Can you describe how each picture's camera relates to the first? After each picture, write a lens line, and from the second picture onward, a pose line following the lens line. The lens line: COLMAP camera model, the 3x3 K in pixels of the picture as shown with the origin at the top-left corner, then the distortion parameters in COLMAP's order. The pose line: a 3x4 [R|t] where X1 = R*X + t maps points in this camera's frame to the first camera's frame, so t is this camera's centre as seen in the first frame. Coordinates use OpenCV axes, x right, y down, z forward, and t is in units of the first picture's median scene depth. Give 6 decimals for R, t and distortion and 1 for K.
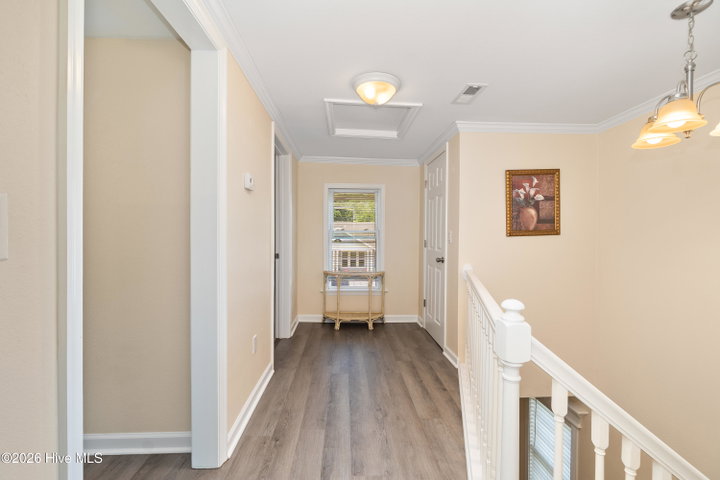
lens RADIAL K [[309.7, 0, 360.5], [0, 309.7, 237.0], [0, 0, 1]] dist [-0.008201, 0.002921]
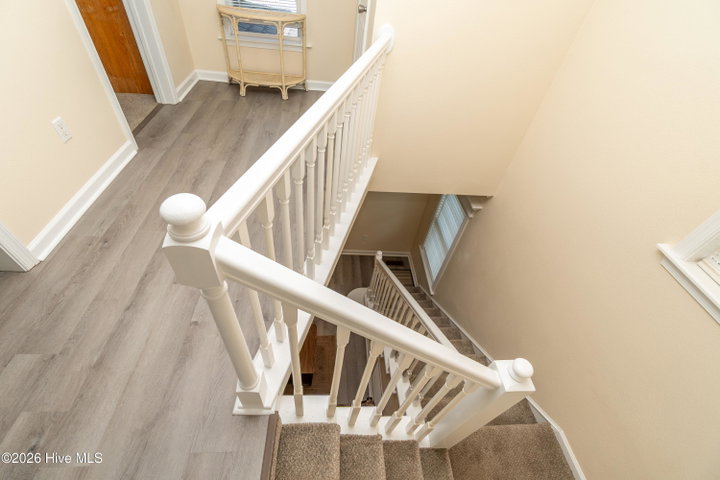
lens RADIAL K [[309.7, 0, 355.6], [0, 309.7, 236.7], [0, 0, 1]] dist [-0.008201, 0.002921]
pose [[0.995359, 0.062484, 0.073190, 0.294401], [-0.095887, 0.708497, 0.699169, -0.060016], [-0.008168, -0.702942, 0.711201, 0.232713]]
